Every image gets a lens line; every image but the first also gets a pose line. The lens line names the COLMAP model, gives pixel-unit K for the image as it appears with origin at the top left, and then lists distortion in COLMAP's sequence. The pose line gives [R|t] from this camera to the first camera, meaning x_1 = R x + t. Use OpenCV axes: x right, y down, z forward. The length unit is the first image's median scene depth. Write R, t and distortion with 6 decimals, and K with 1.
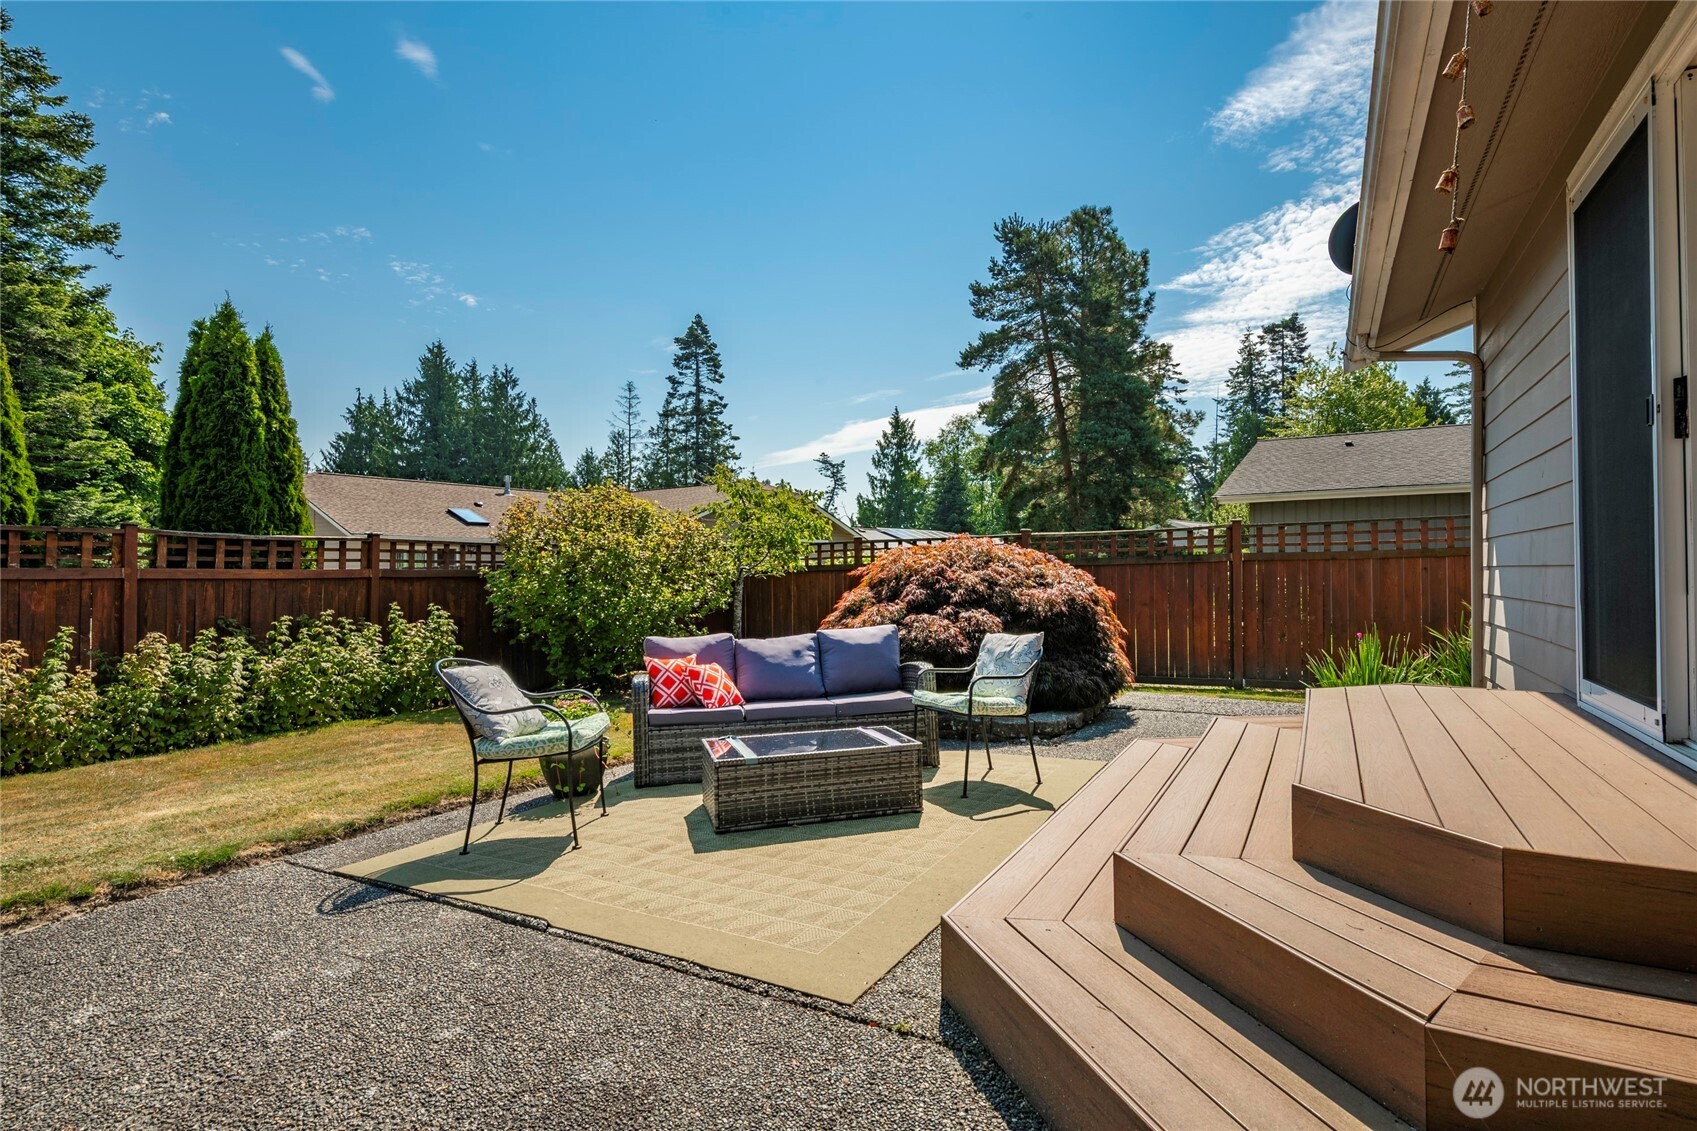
lens RADIAL K [[852.3, 0, 853.9], [0, 852.3, 559.5], [0, 0, 1]] dist [-0.000849, -0.005338]
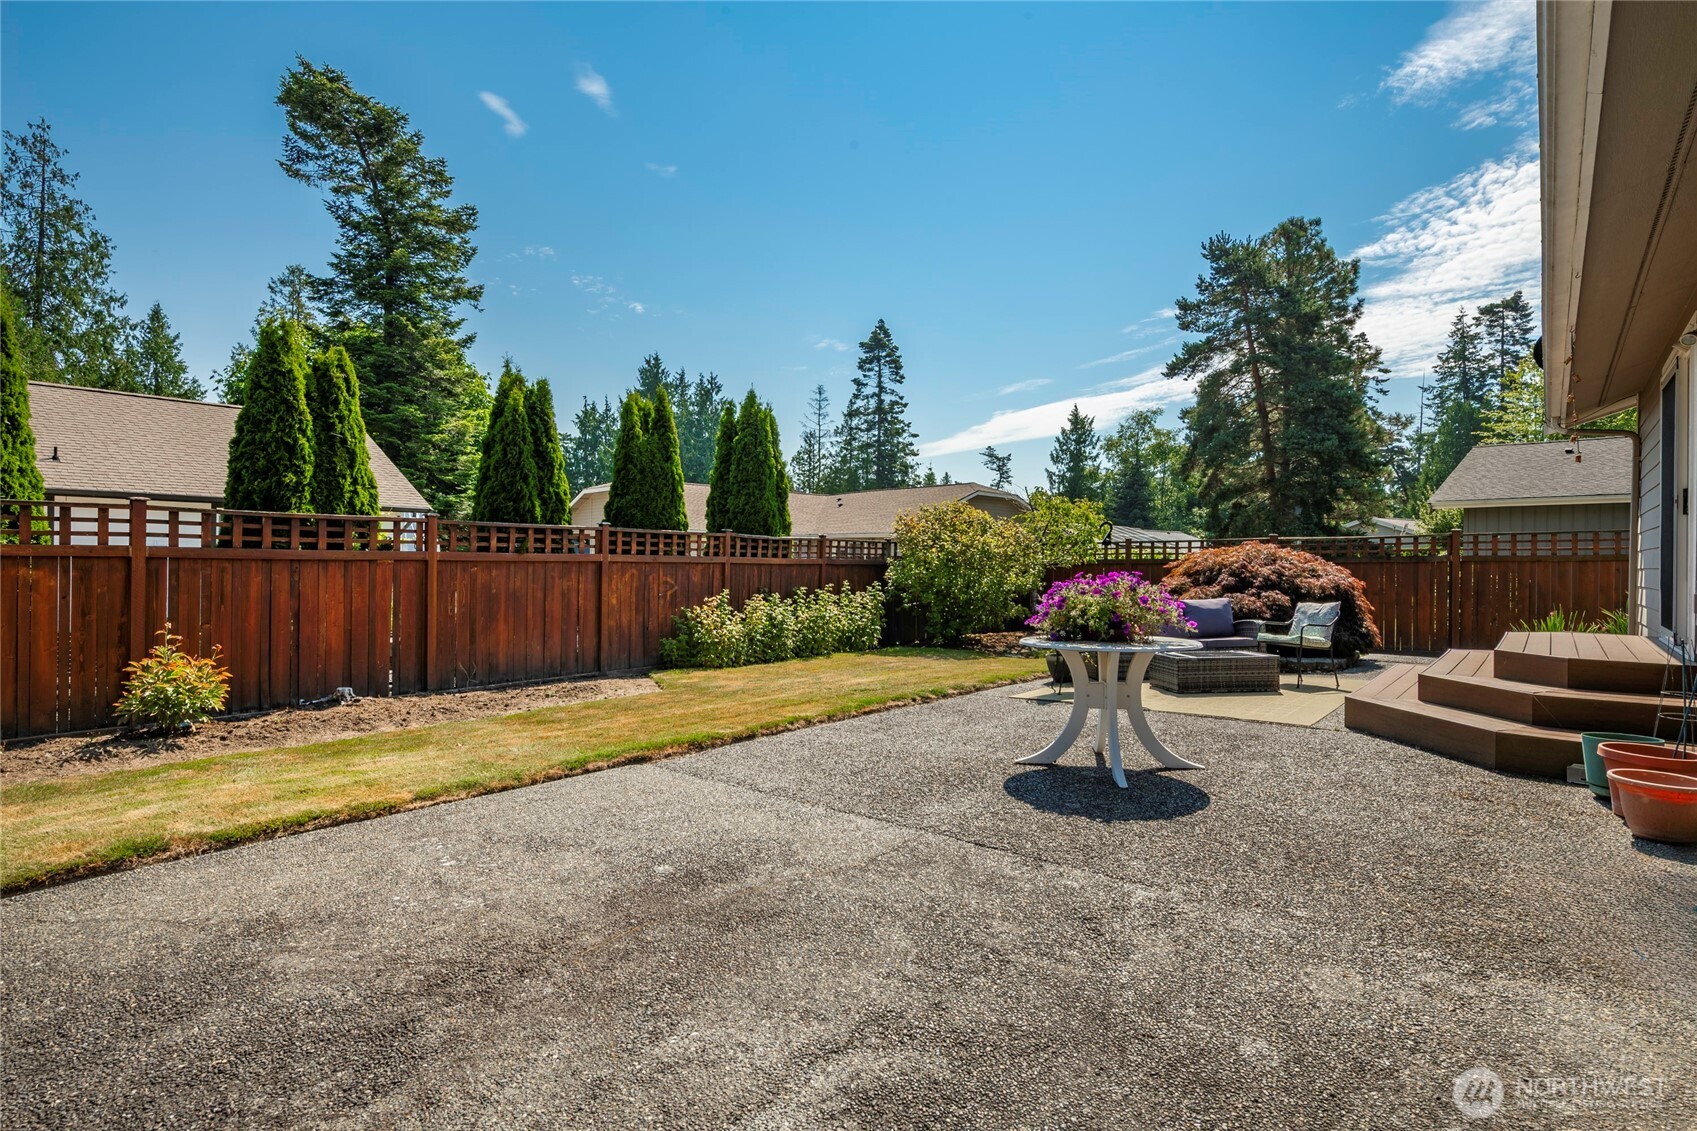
lens RADIAL K [[852.3, 0, 840.8], [0, 852.3, 561.6], [0, 0, 1]] dist [-0.000849, -0.005338]
pose [[0.981581, 0.014933, -0.190464, -0.068950], [-0.012503, 0.999825, 0.013951, -0.001414], [0.190639, -0.011312, 0.981595, -0.139303]]
